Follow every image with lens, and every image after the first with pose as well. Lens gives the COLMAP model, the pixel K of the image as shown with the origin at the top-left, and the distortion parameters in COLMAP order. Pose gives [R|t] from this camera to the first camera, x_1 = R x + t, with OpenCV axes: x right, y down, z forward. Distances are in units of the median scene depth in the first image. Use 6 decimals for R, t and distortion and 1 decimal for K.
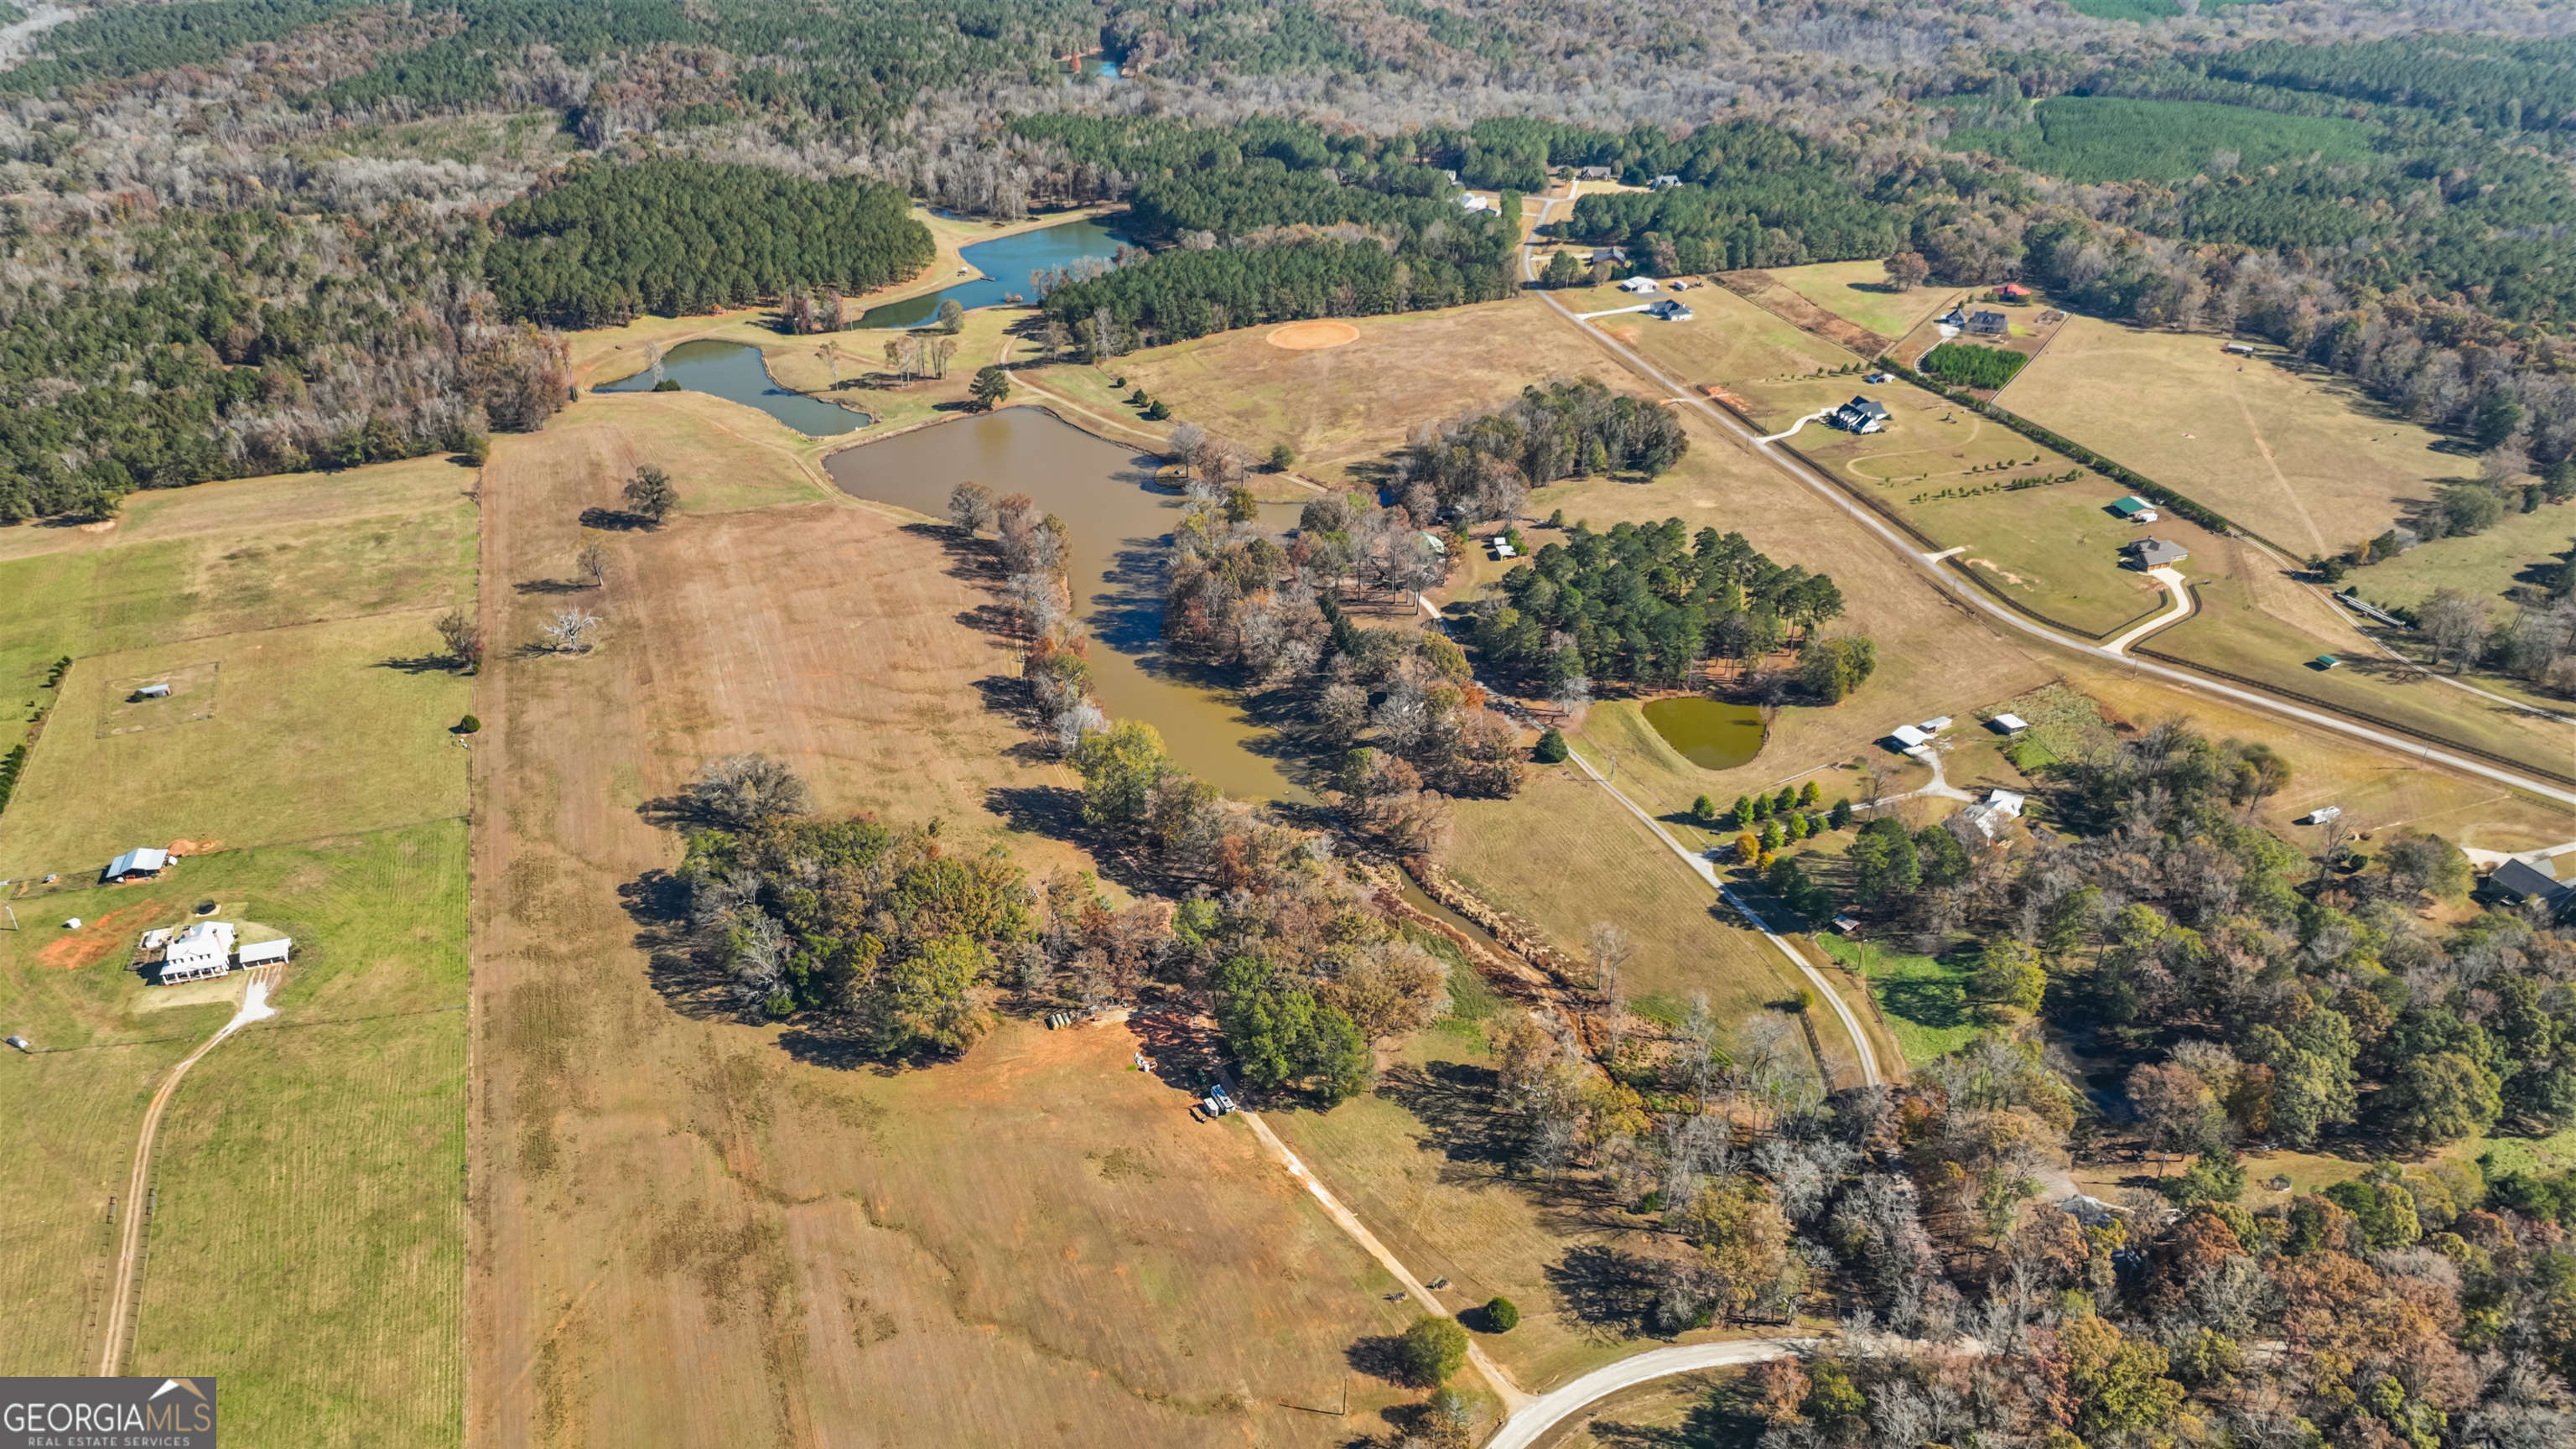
lens RADIAL K [[1826.6, 0, 1288.0], [0, 1826.6, 724.5], [0, 0, 1]] dist [0.005541, 0.009045]
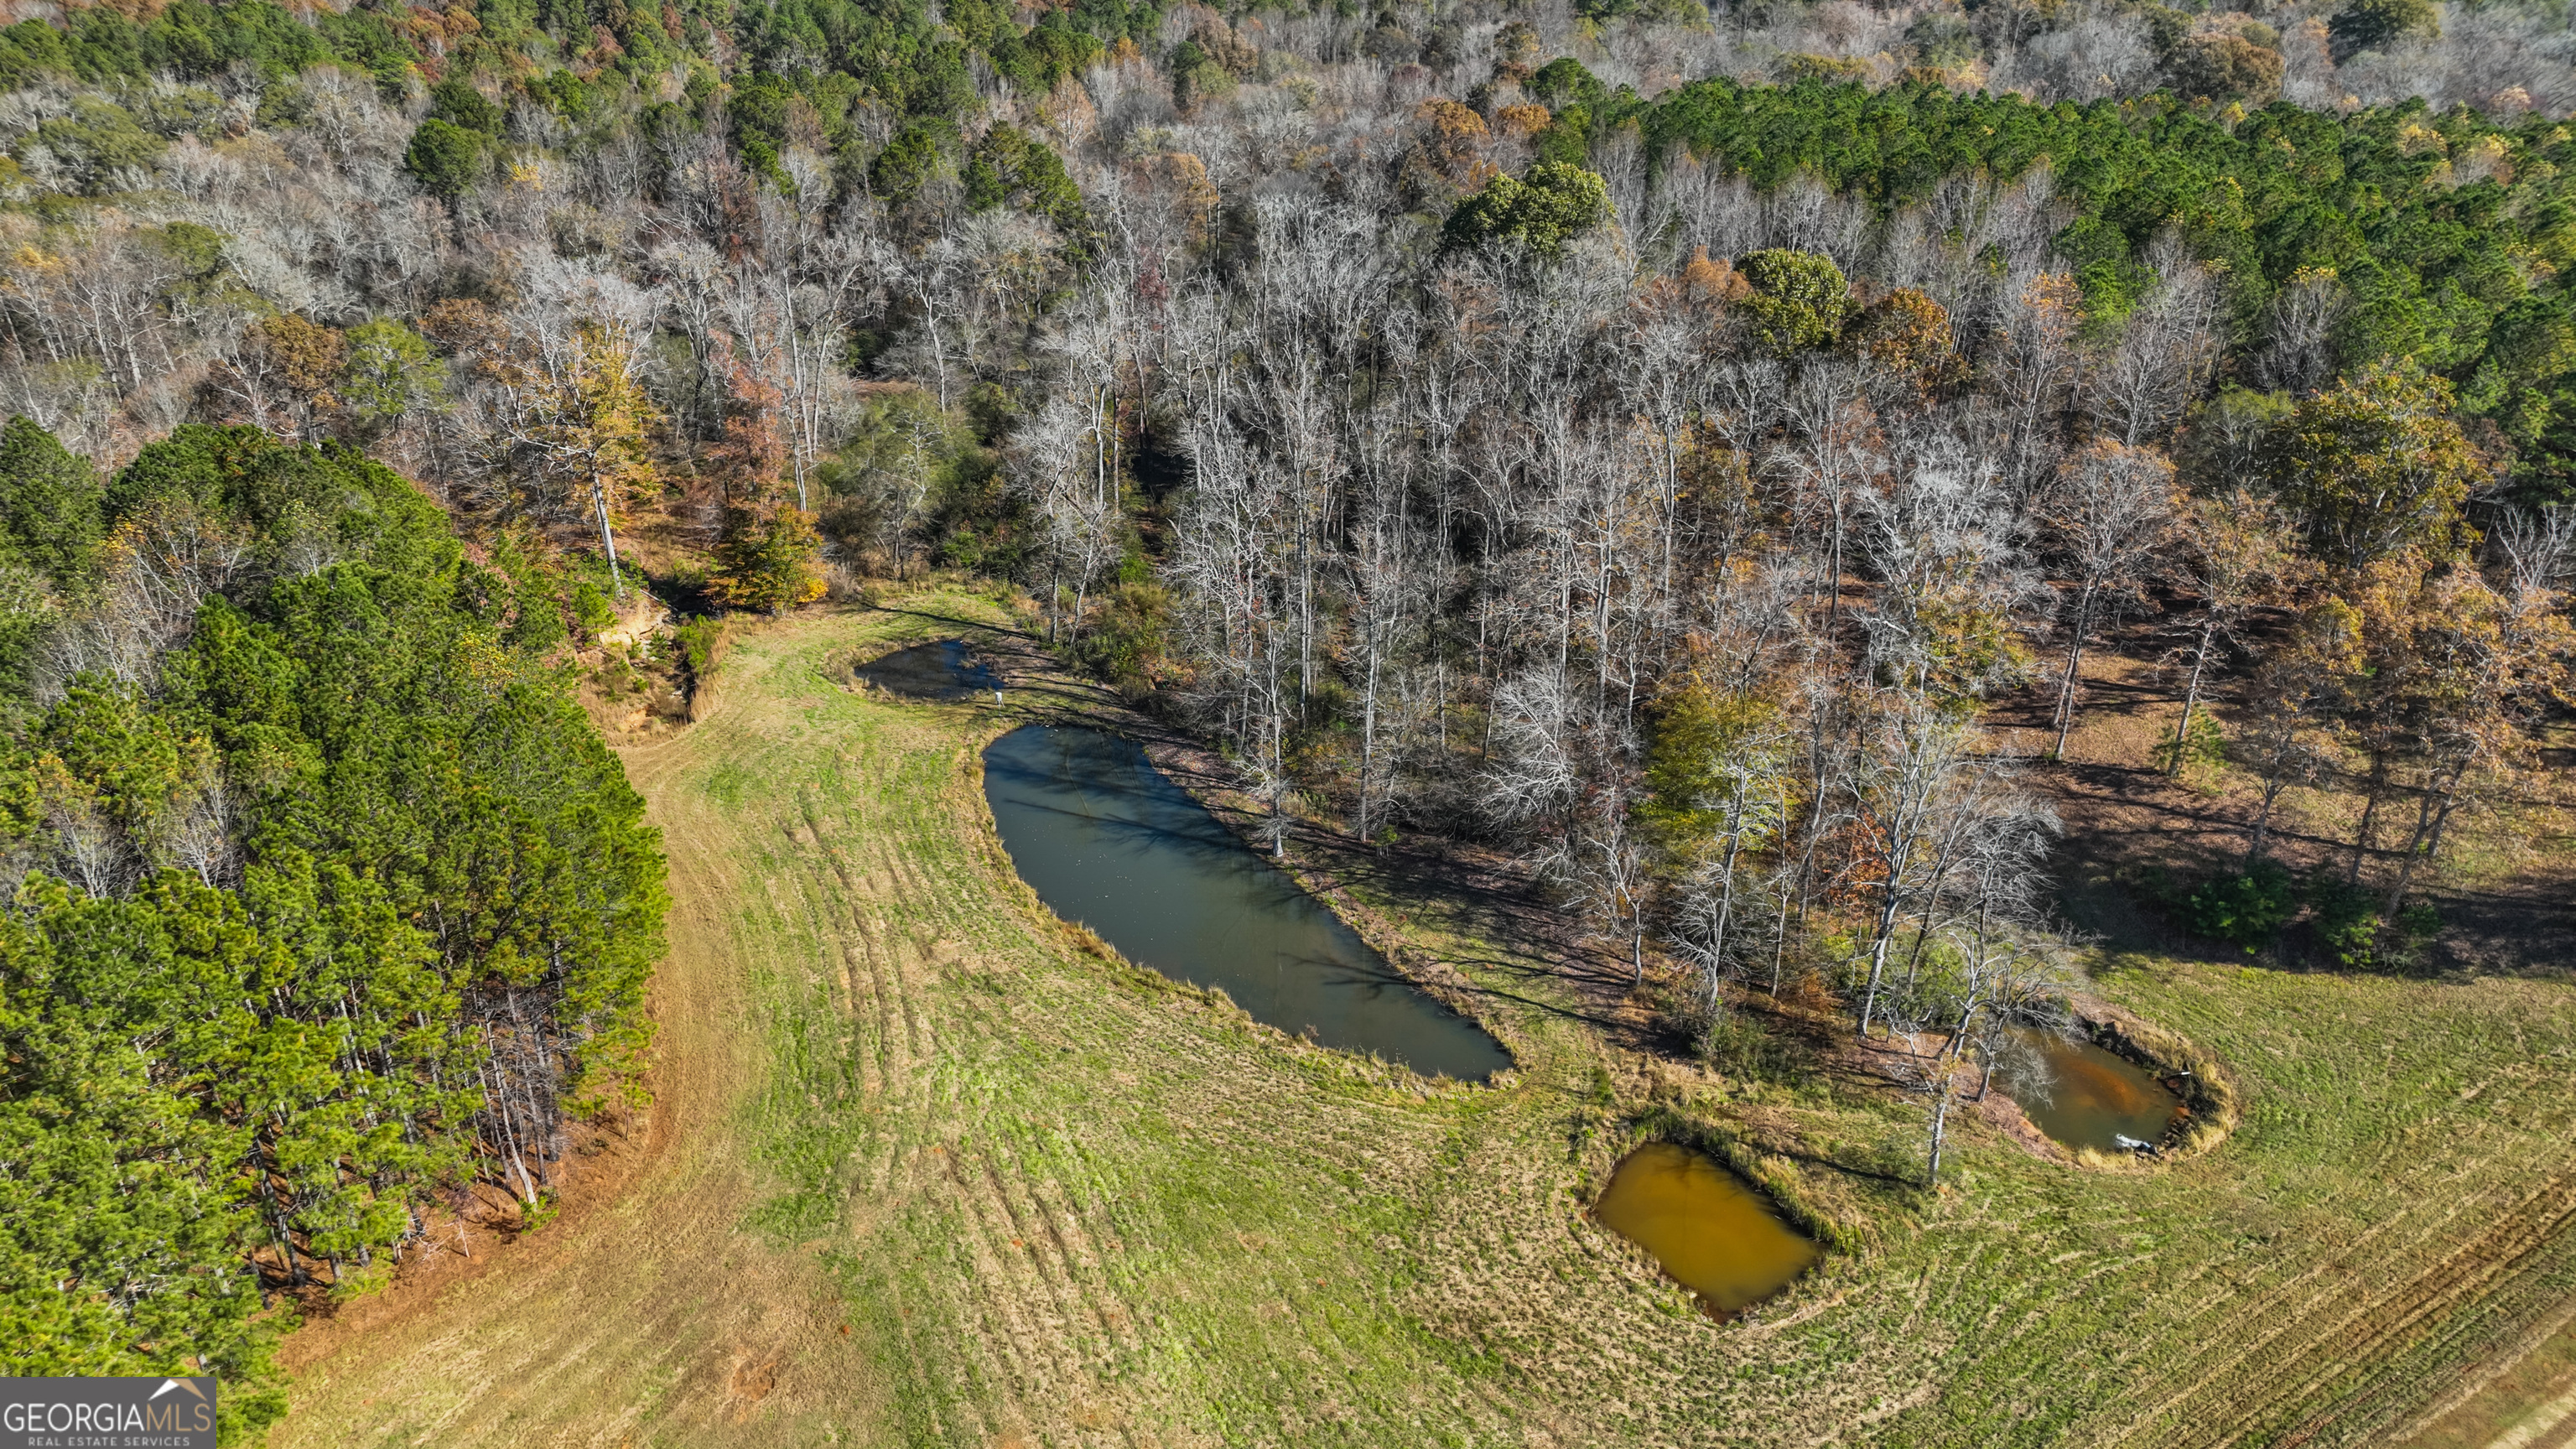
lens RADIAL K [[1826.6, 0, 1288.0], [0, 1826.6, 724.5], [0, 0, 1]] dist [0.005541, 0.009045]
pose [[0.984490, 0.082872, -0.154635, -0.213365], [-0.090884, 0.994823, -0.045476, -0.369071], [0.150065, 0.058825, 0.986925, 1.177163]]
